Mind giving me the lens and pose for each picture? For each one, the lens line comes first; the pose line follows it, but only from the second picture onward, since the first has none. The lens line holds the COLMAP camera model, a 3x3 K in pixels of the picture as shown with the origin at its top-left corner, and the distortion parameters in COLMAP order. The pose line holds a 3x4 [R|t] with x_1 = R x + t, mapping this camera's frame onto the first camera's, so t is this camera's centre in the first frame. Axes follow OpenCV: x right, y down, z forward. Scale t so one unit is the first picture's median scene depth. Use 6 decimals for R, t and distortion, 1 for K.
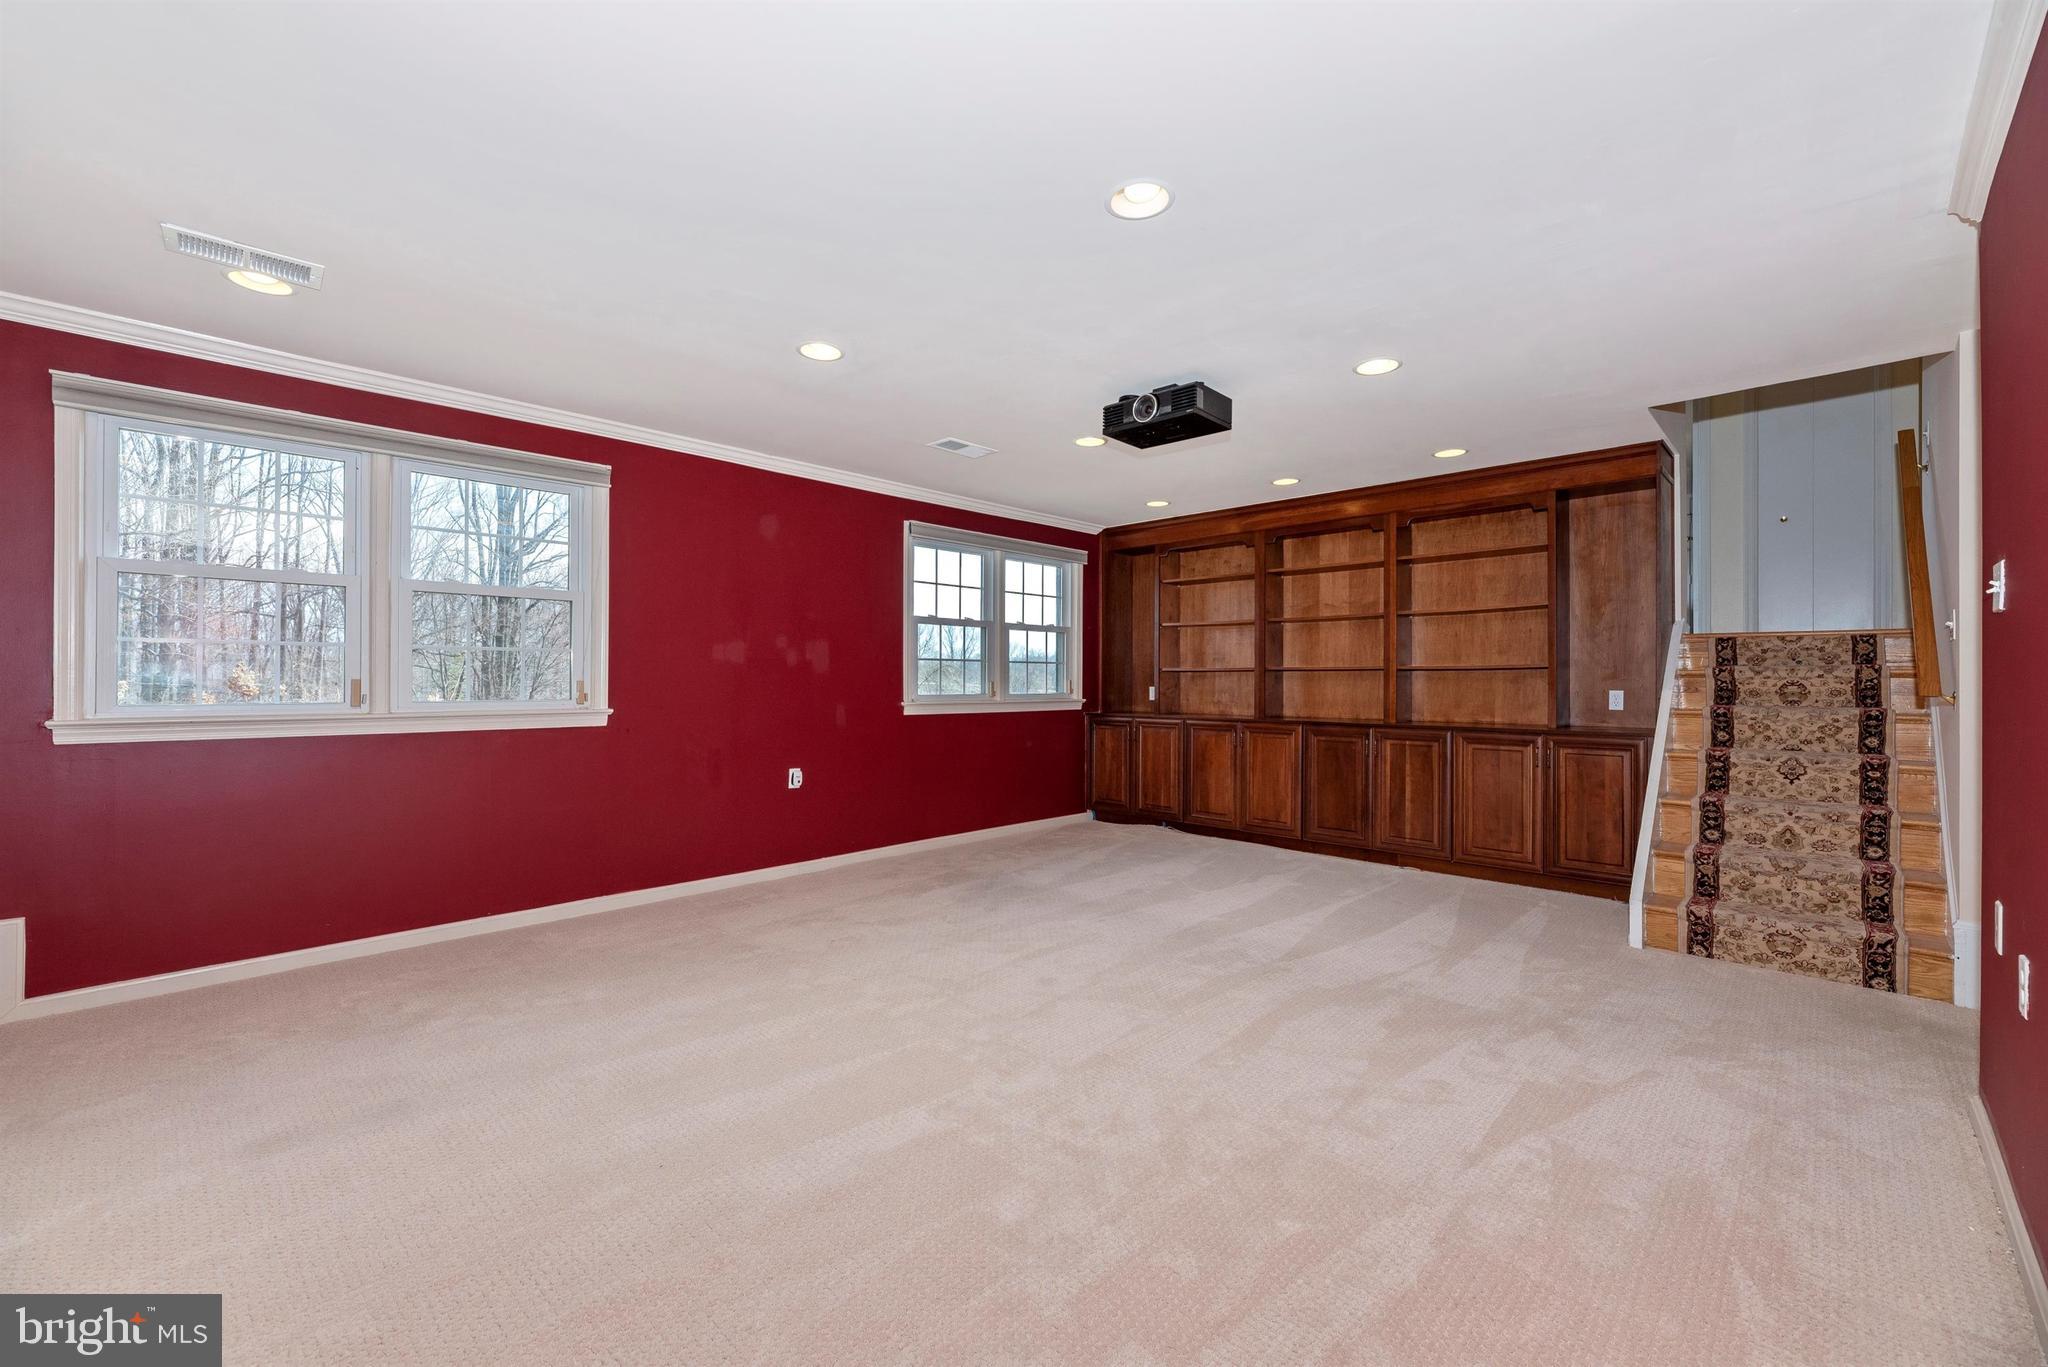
lens RADIAL K [[829.5, 0, 1056.0], [0, 829.5, 673.8], [0, 0, 1]] dist [0.002057, 0.001093]
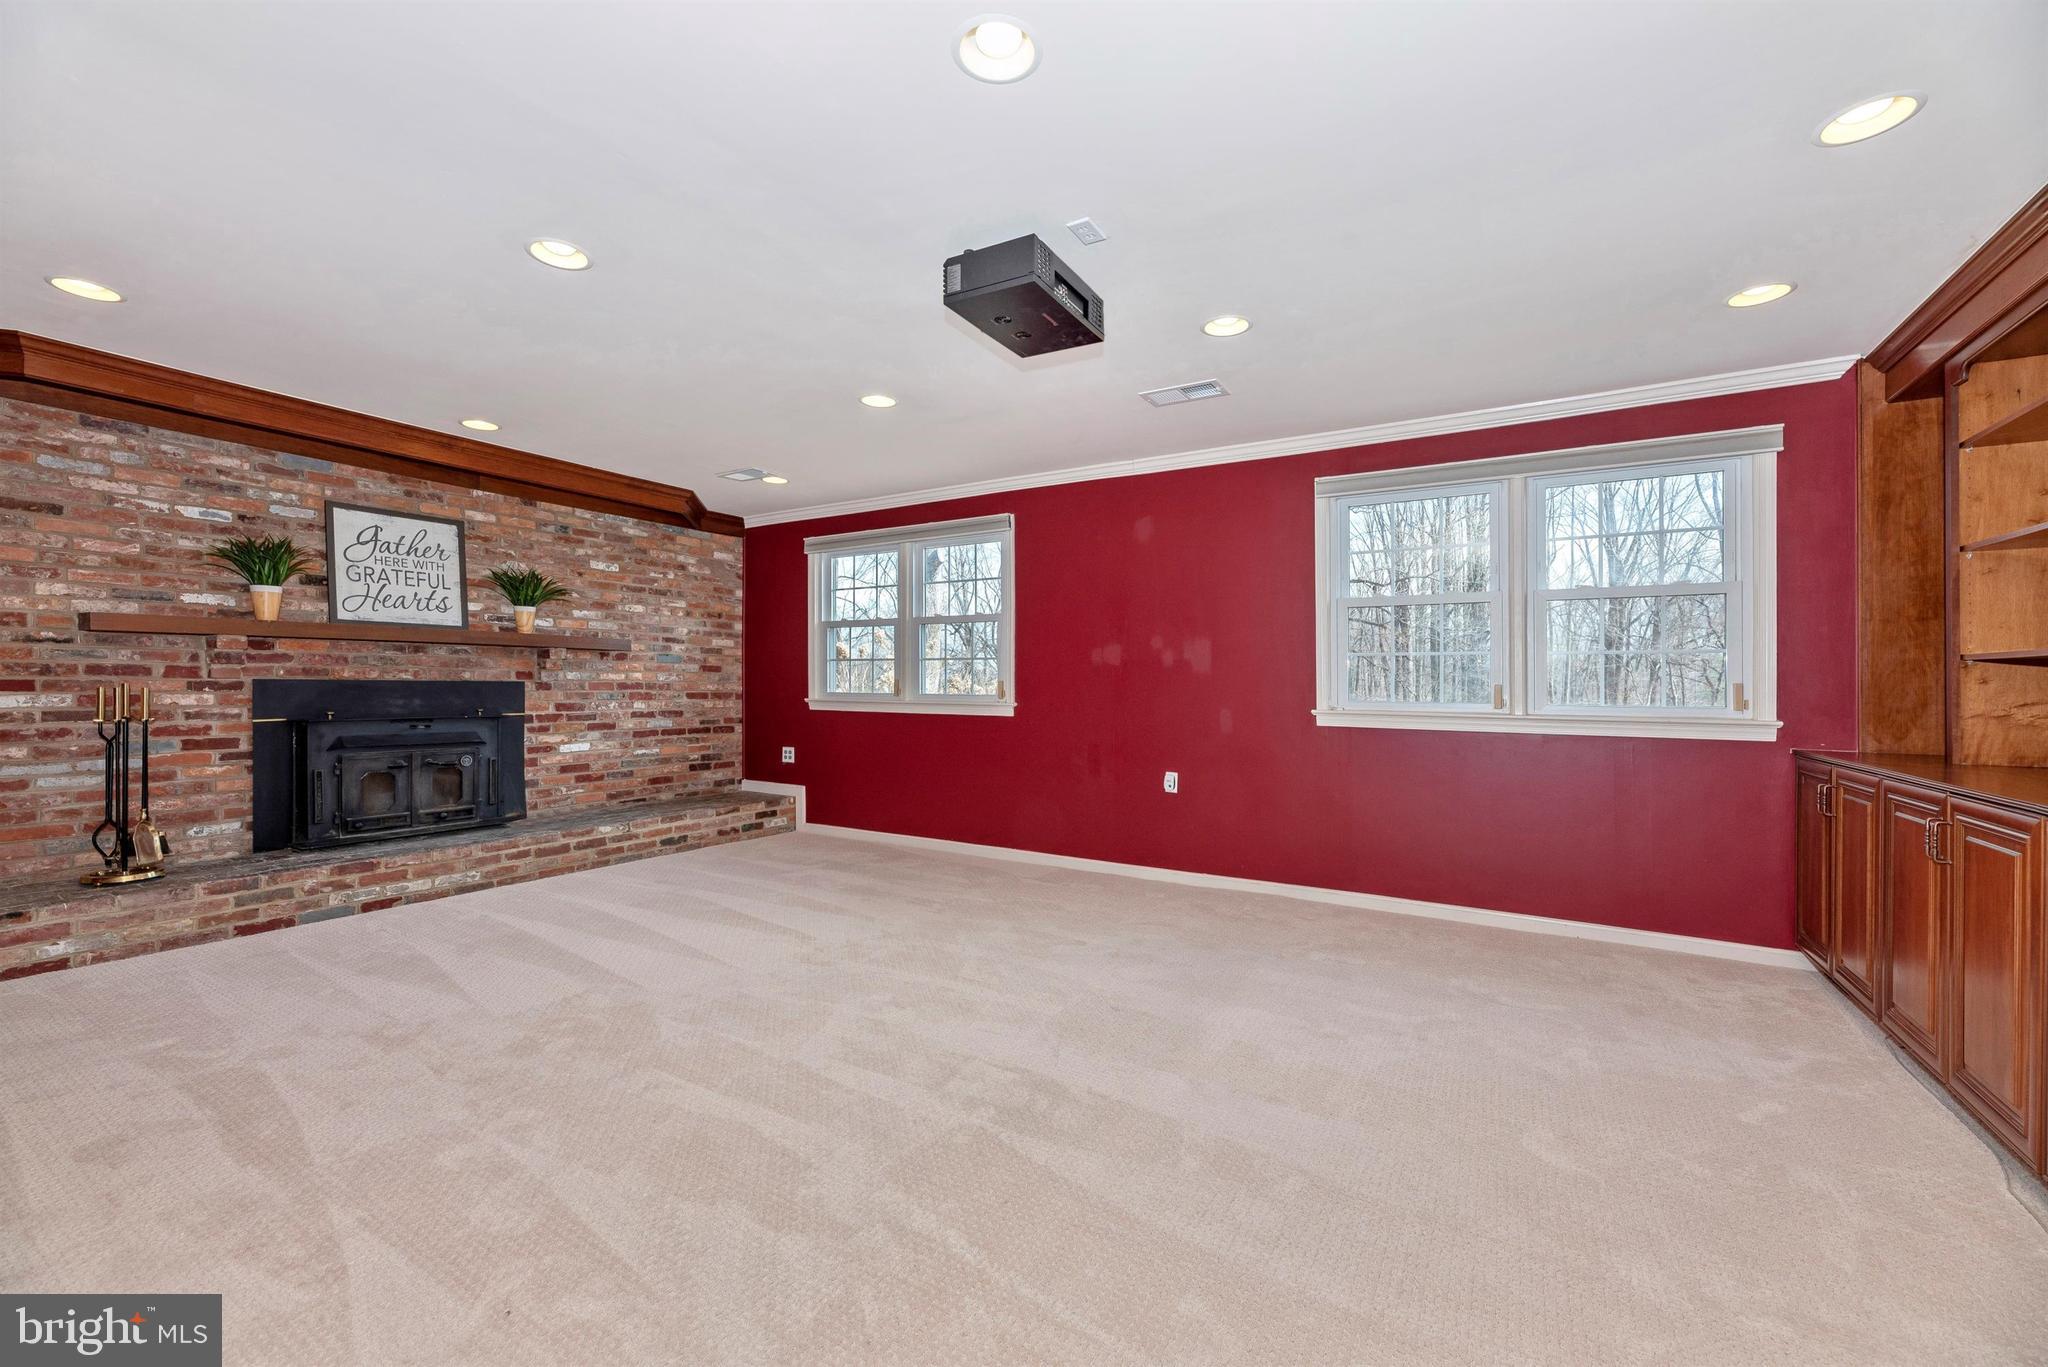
lens RADIAL K [[829.5, 0, 1021.9], [0, 829.5, 688.0], [0, 0, 1]] dist [0.002057, 0.001093]
pose [[0.212449, 0.007446, -0.977144, 0.711566], [0.003952, 0.999956, 0.008479, 0.008167], [0.977164, -0.005663, 0.212410, 0.742866]]
